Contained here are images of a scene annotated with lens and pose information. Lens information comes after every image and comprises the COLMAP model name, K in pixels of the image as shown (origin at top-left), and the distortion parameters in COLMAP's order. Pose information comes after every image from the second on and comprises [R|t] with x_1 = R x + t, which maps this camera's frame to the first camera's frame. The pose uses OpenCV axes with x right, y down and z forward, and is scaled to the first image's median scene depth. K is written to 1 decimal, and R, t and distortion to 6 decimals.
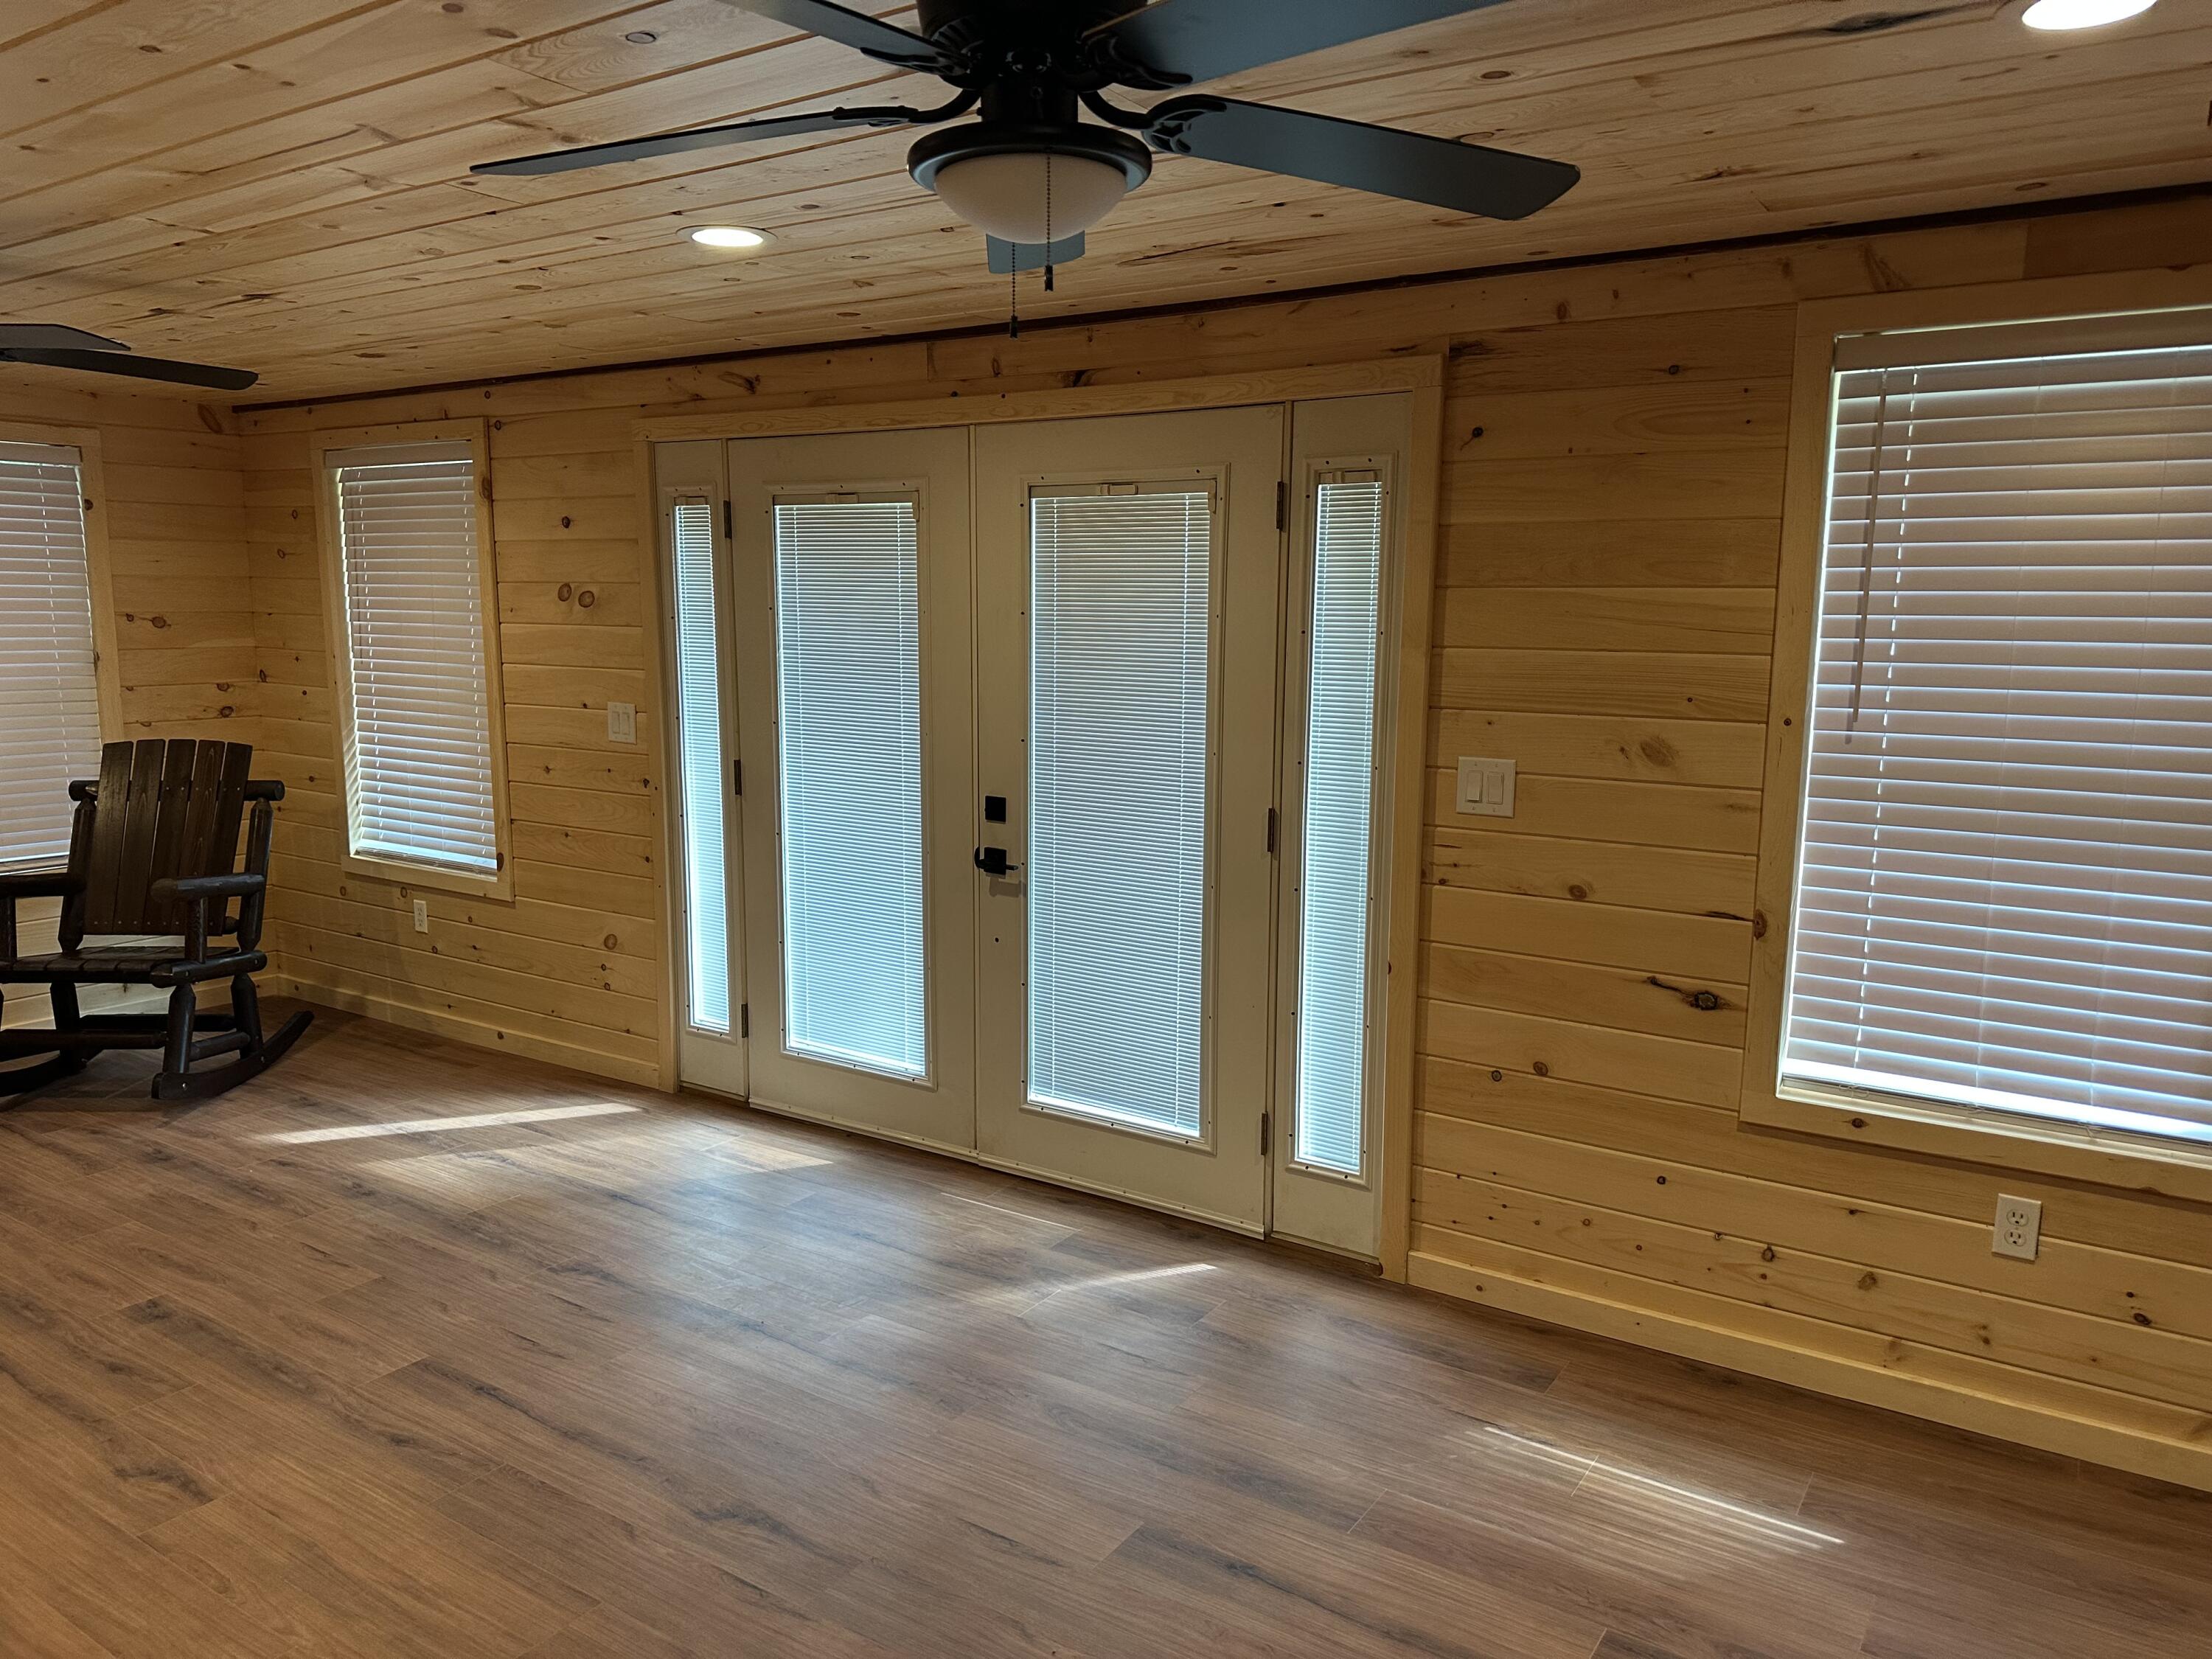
lens RADIAL K [[1544.8, 0, 1094.6], [0, 1544.8, 833.4], [0, 0, 1]] dist [0.043669, -0.048253]
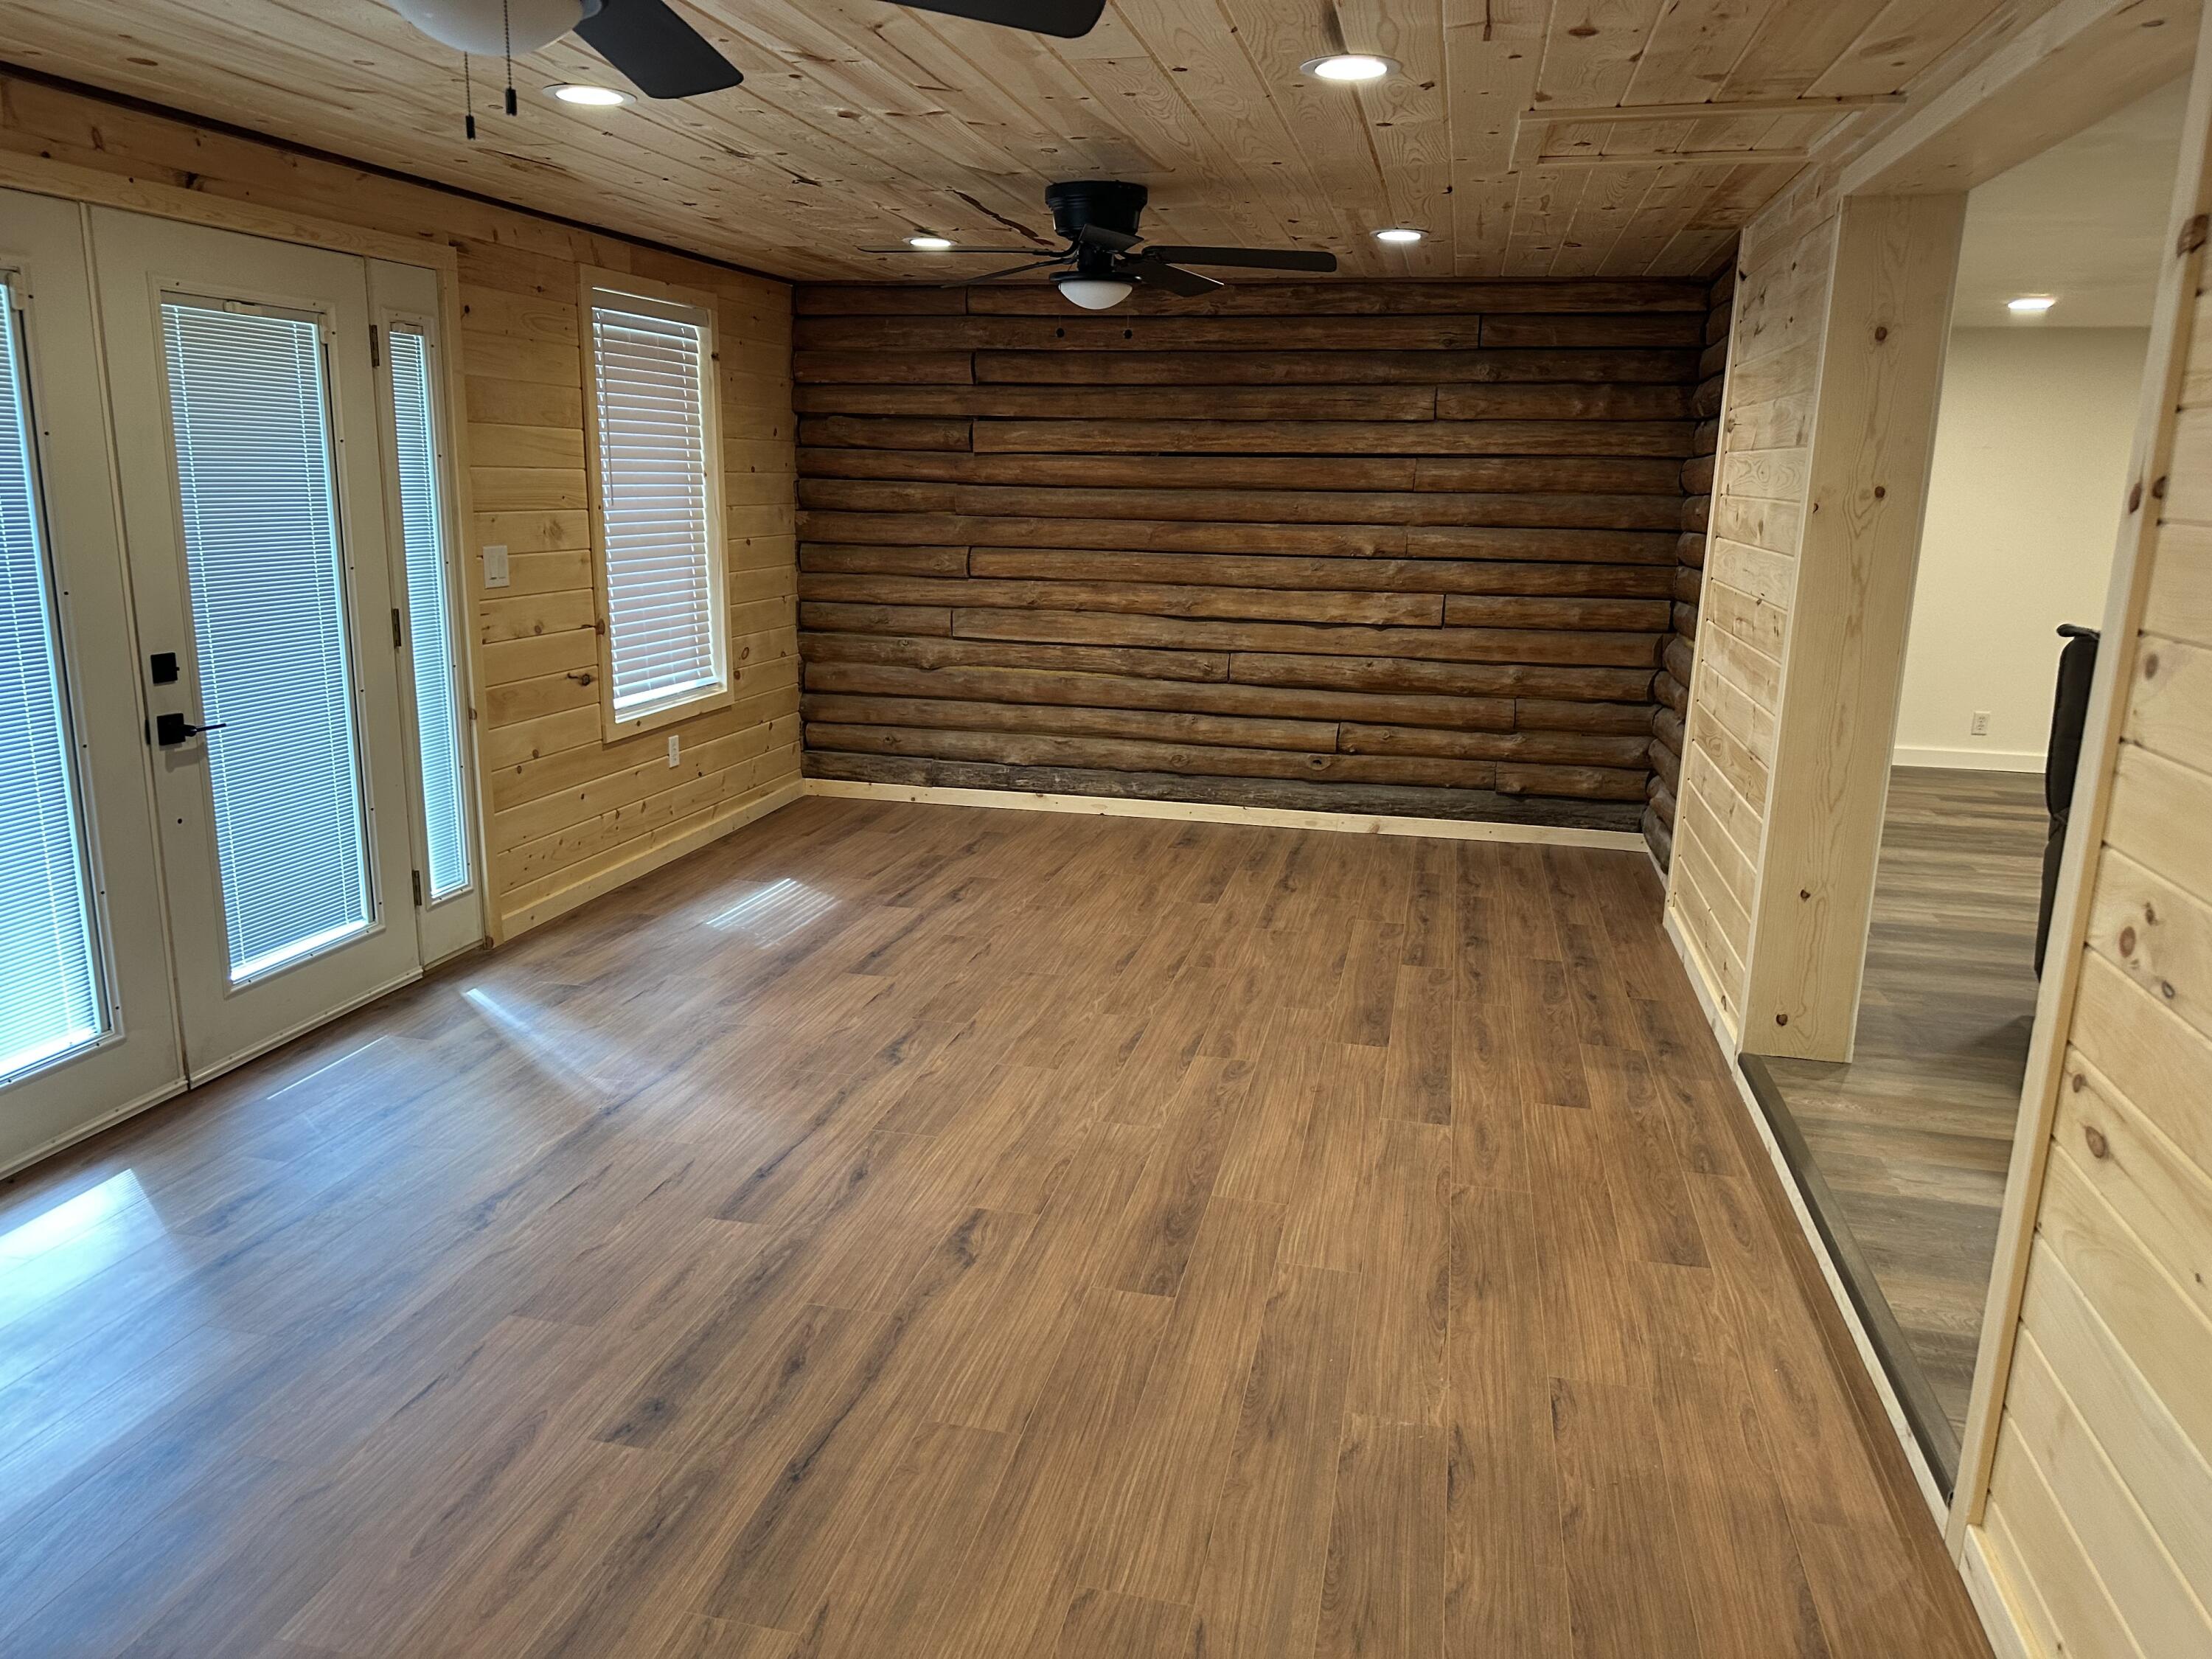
lens RADIAL K [[1544.8, 0, 1094.6], [0, 1544.8, 833.4], [0, 0, 1]] dist [0.043669, -0.048253]
pose [[-0.347507, -0.226711, 0.909858, -1.302254], [0.124792, 0.950518, 0.284505, -0.136942], [-0.929336, 0.212410, -0.302020, 0.985303]]
